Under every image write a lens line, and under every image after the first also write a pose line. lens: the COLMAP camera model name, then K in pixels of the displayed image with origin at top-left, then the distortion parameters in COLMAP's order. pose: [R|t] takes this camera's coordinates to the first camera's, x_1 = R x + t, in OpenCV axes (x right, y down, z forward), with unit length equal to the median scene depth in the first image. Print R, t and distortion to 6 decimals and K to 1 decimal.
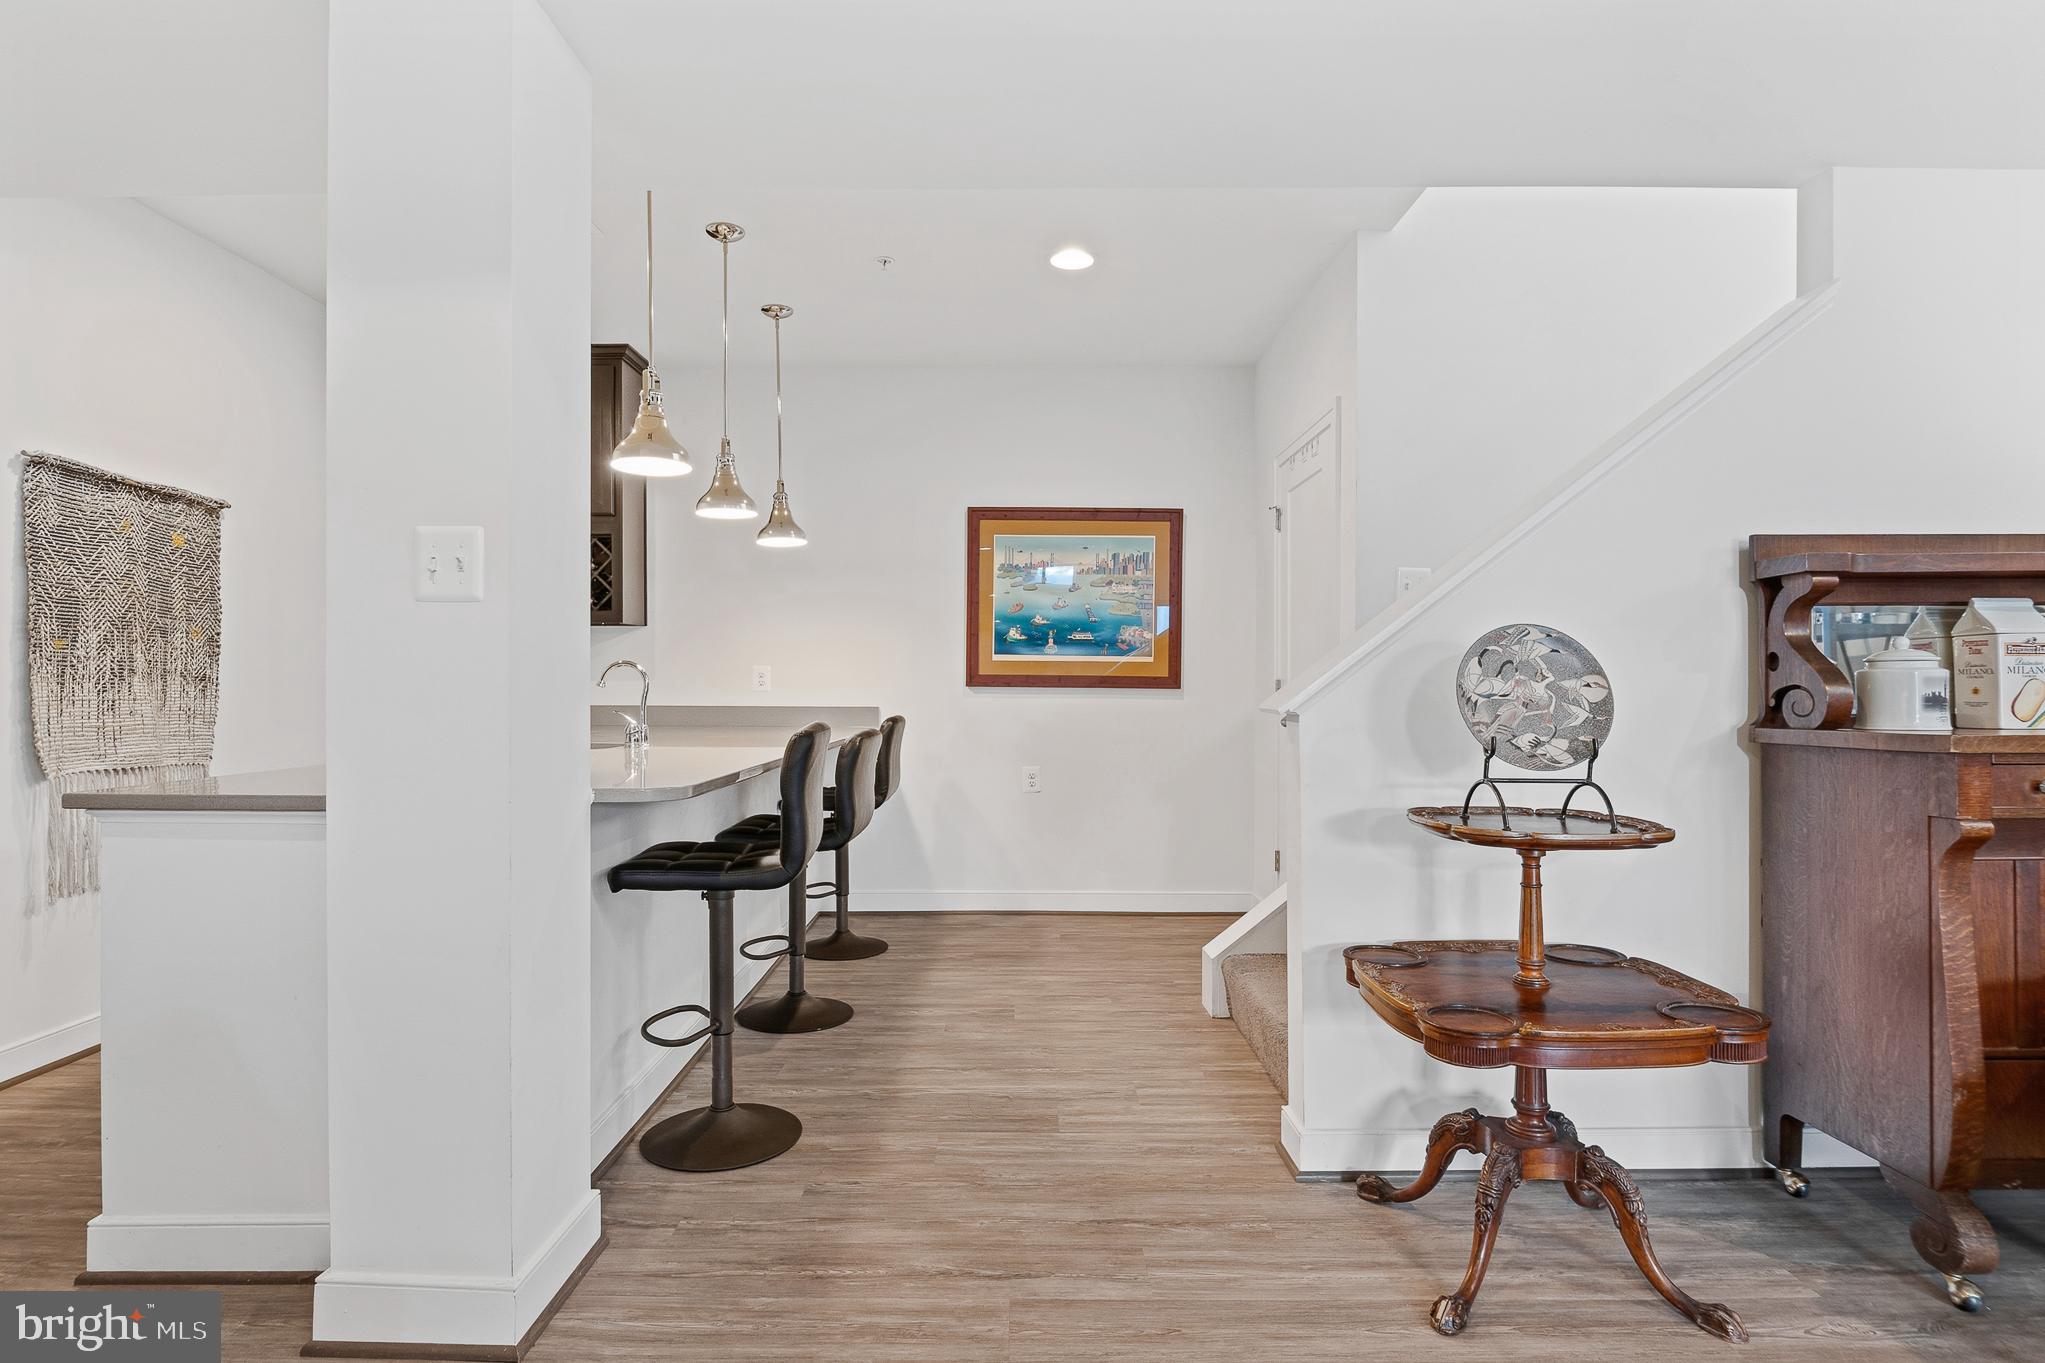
lens RADIAL K [[1069.1, 0, 1022.5], [0, 1069.1, 681.5], [0, 0, 1]] dist [-0.003028, -0.001187]
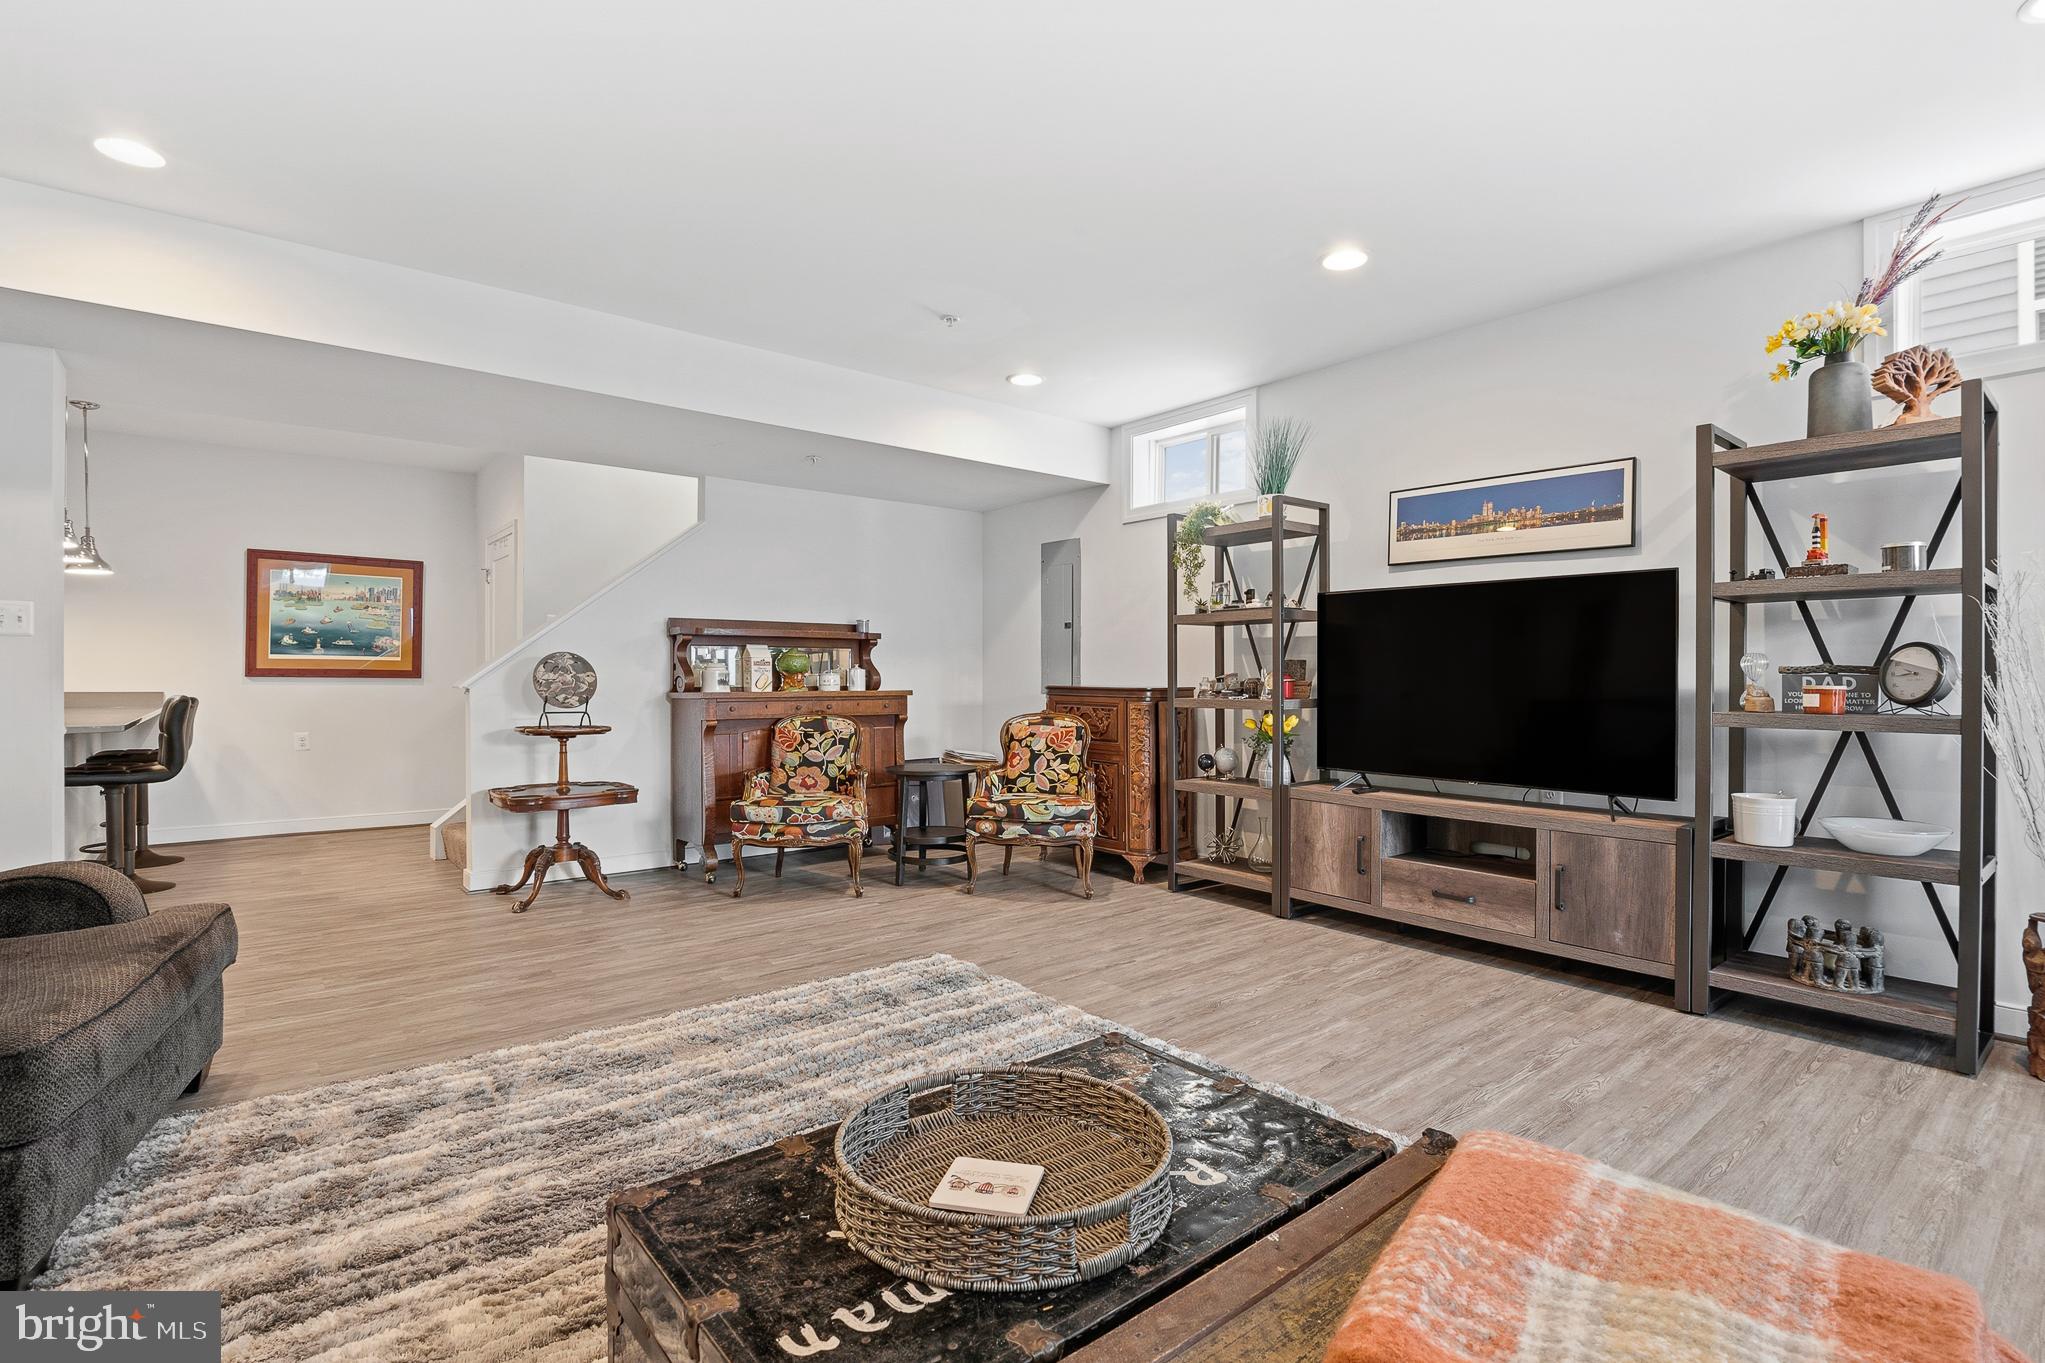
lens RADIAL K [[954.9, 0, 1015.6], [0, 954.9, 666.4], [0, 0, 1]] dist [-0.015203, -0.000696]
pose [[0.772381, 0.006997, 0.635121, -0.086158], [-0.002926, 0.999968, -0.007458, -0.003353], [-0.635153, 0.003902, 0.772376, -0.878456]]
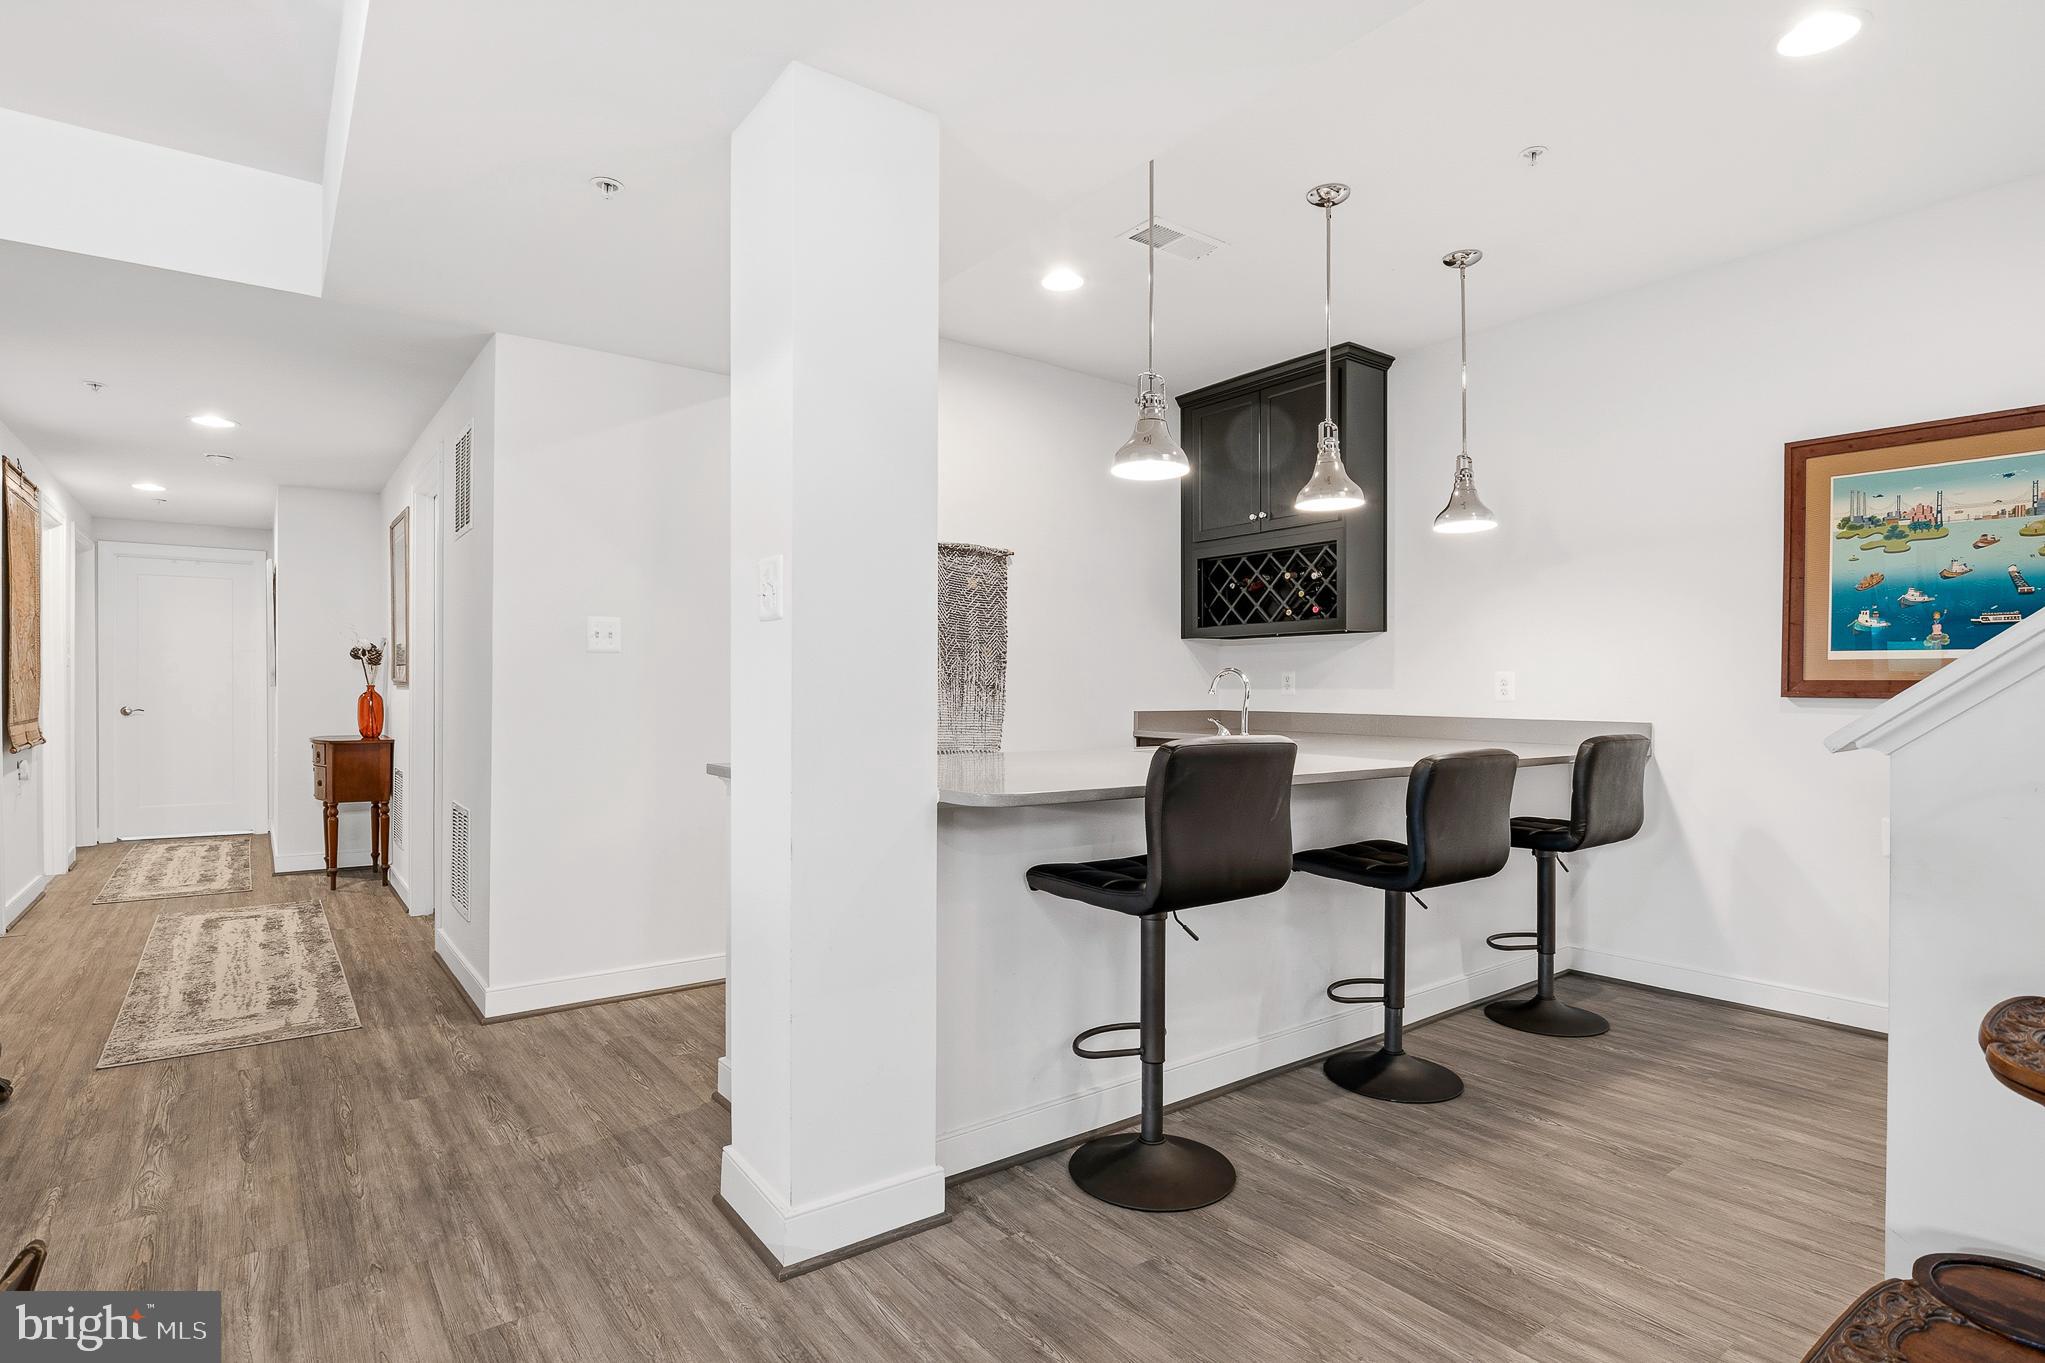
lens RADIAL K [[1031.8, 0, 1009.5], [0, 1031.8, 698.1], [0, 0, 1]] dist [-0.013621, -0.000735]
pose [[0.596494, 0.007162, -0.802585, 0.274158], [-0.001616, 0.999969, 0.007722, 0.001288], [0.802616, -0.003310, 0.596487, 0.266726]]
